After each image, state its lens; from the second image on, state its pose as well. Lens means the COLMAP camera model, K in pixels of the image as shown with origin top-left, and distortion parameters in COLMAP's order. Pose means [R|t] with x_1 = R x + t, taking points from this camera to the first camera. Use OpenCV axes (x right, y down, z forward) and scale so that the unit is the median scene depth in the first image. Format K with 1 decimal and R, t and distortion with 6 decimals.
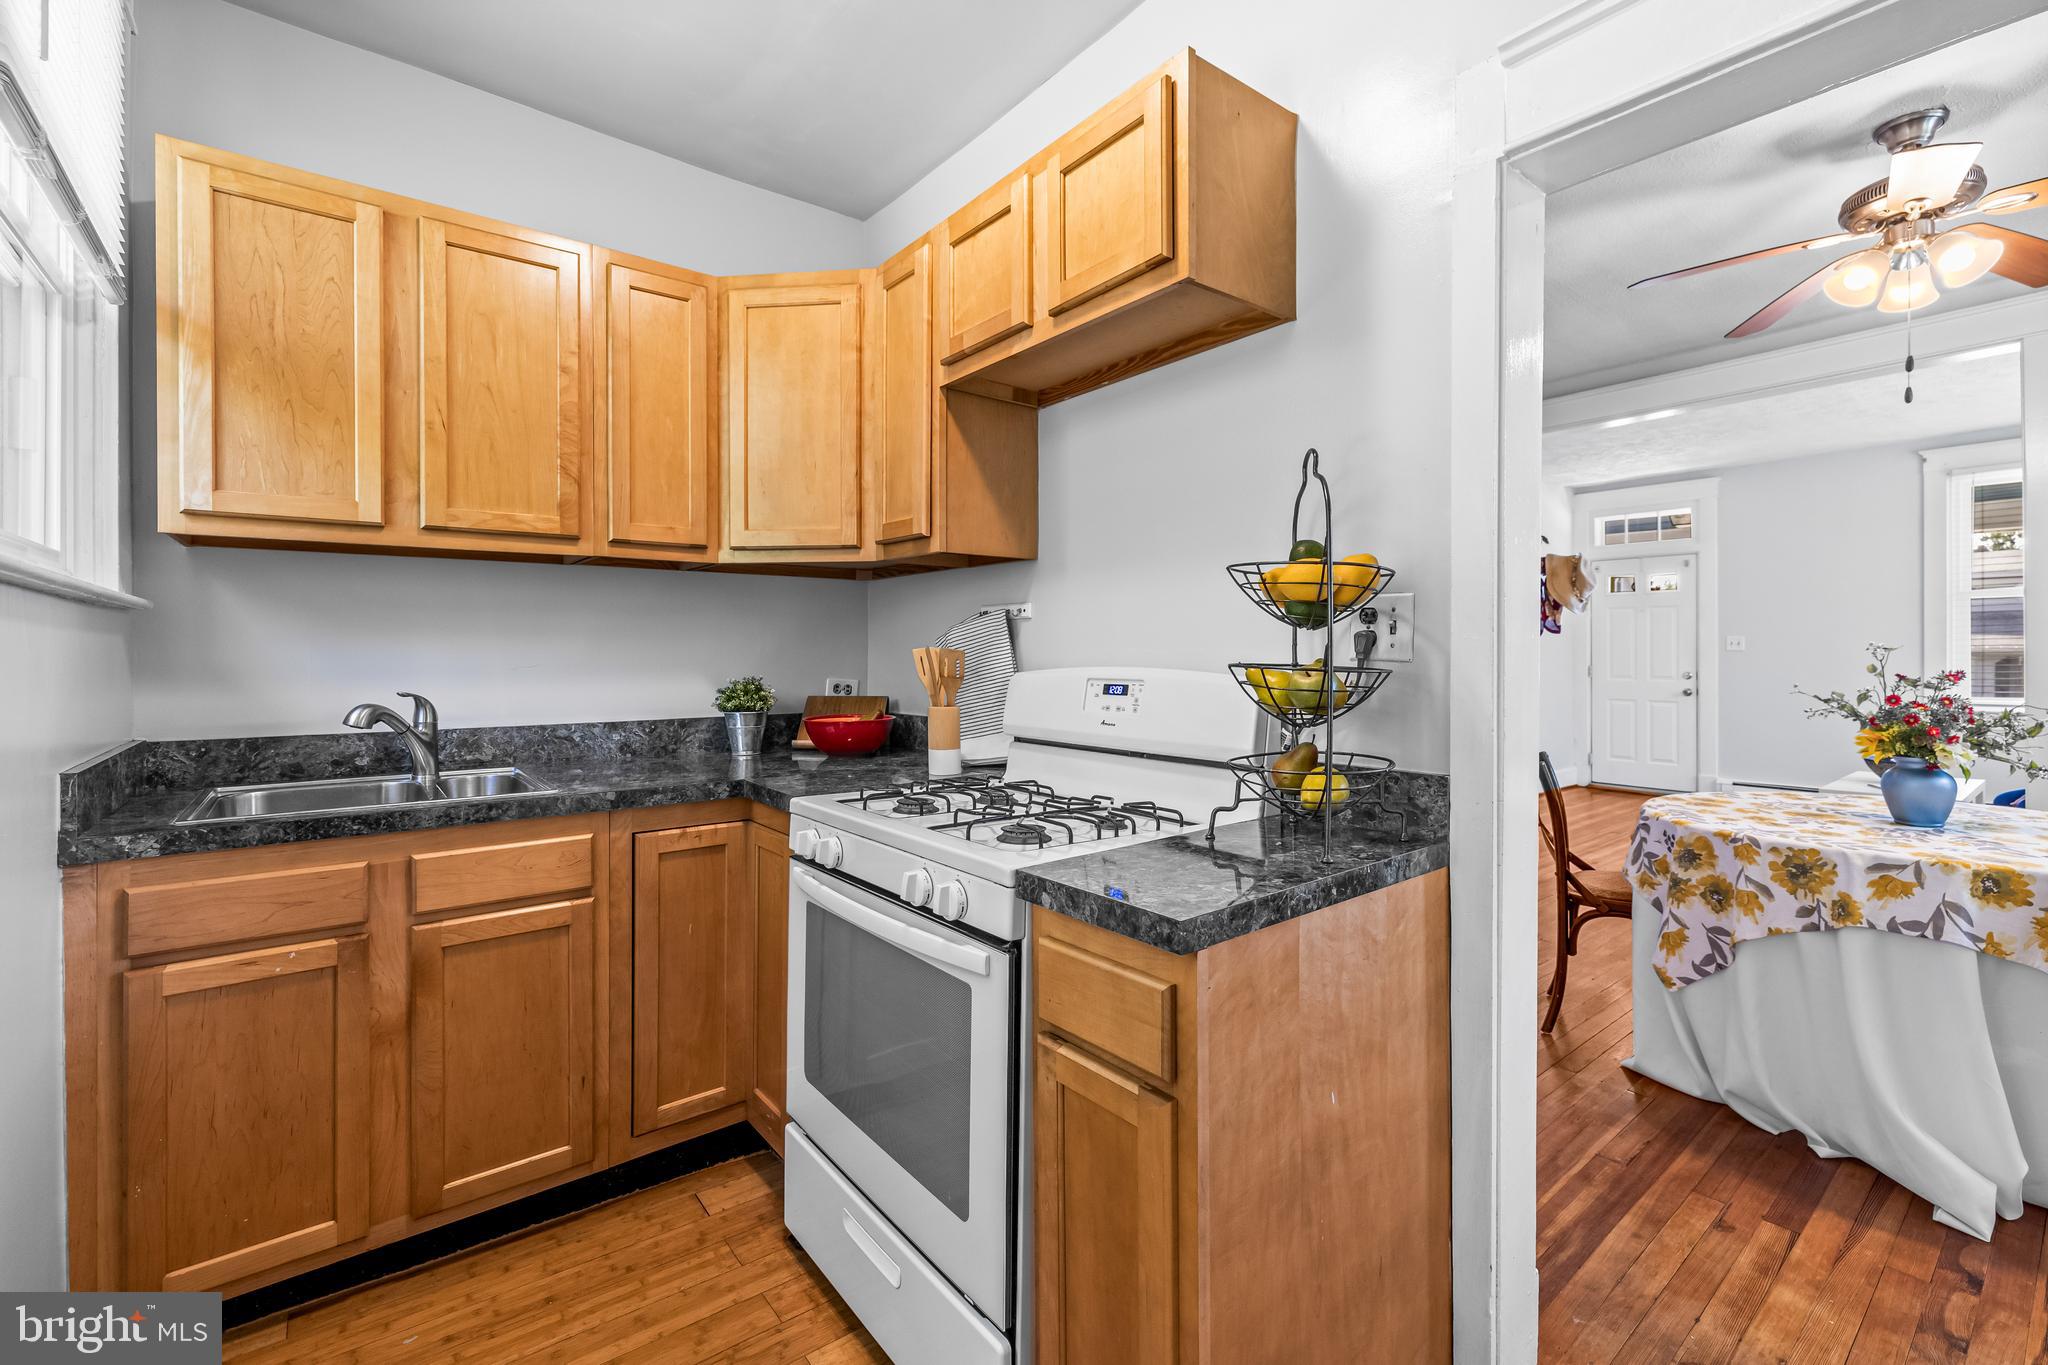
lens RADIAL K [[860.4, 0, 1043.5], [0, 860.4, 652.2], [0, 0, 1]] dist [-0.002838, 0.000959]
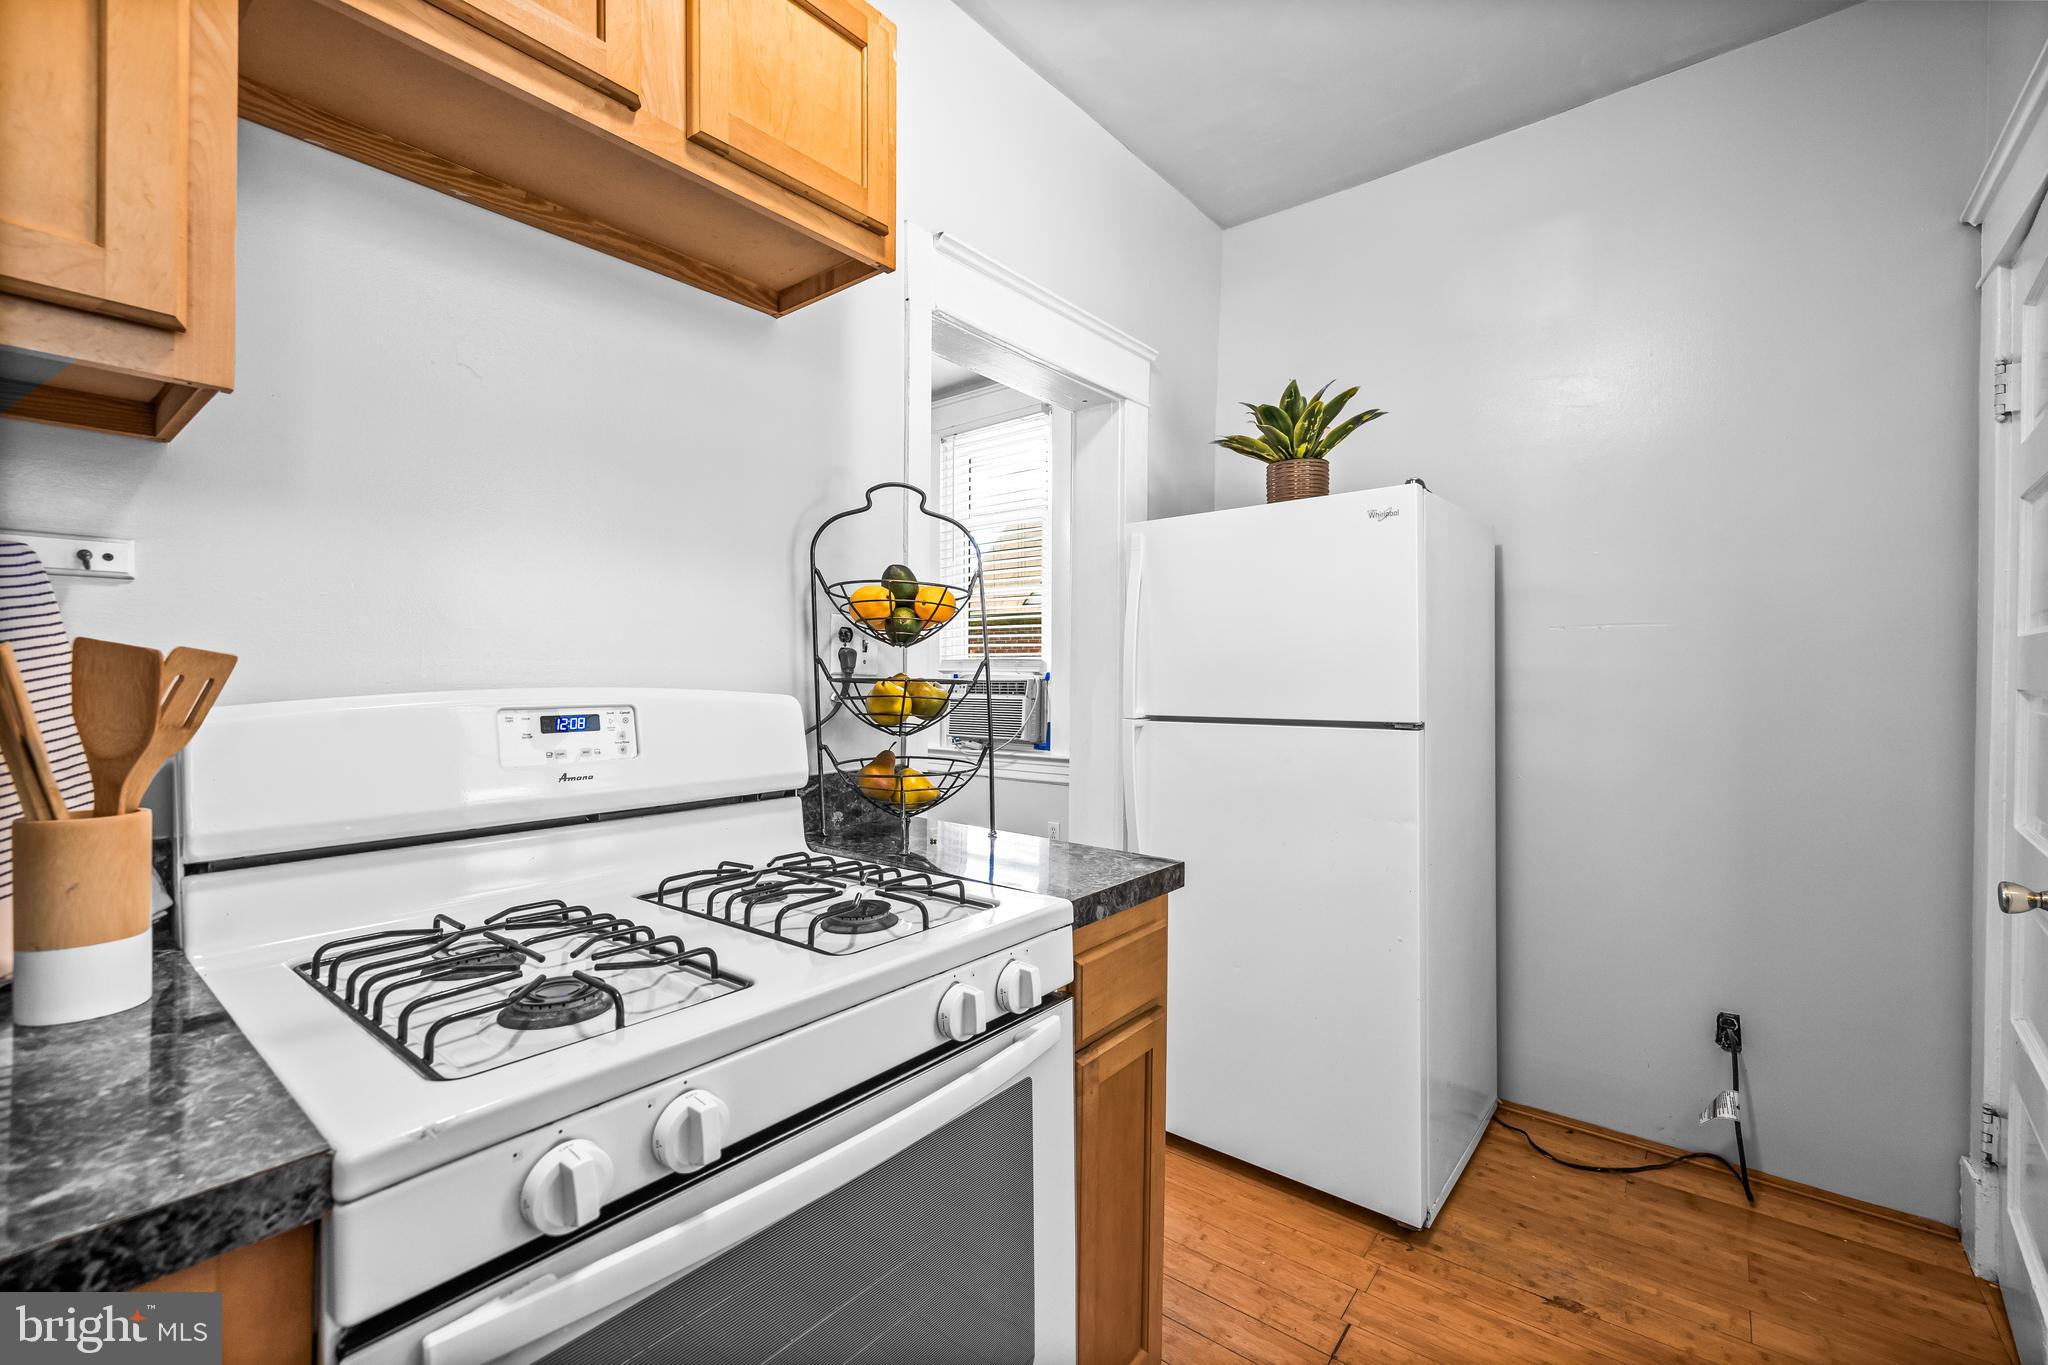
lens RADIAL K [[860.4, 0, 1022.5], [0, 860.4, 673.3], [0, 0, 1]] dist [-0.002838, 0.000959]
pose [[-0.192699, -0.001022, 0.981257, -0.638755], [-0.002978, 0.999995, 0.000457, 0.005701], [-0.981253, -0.002834, -0.192701, 0.848197]]
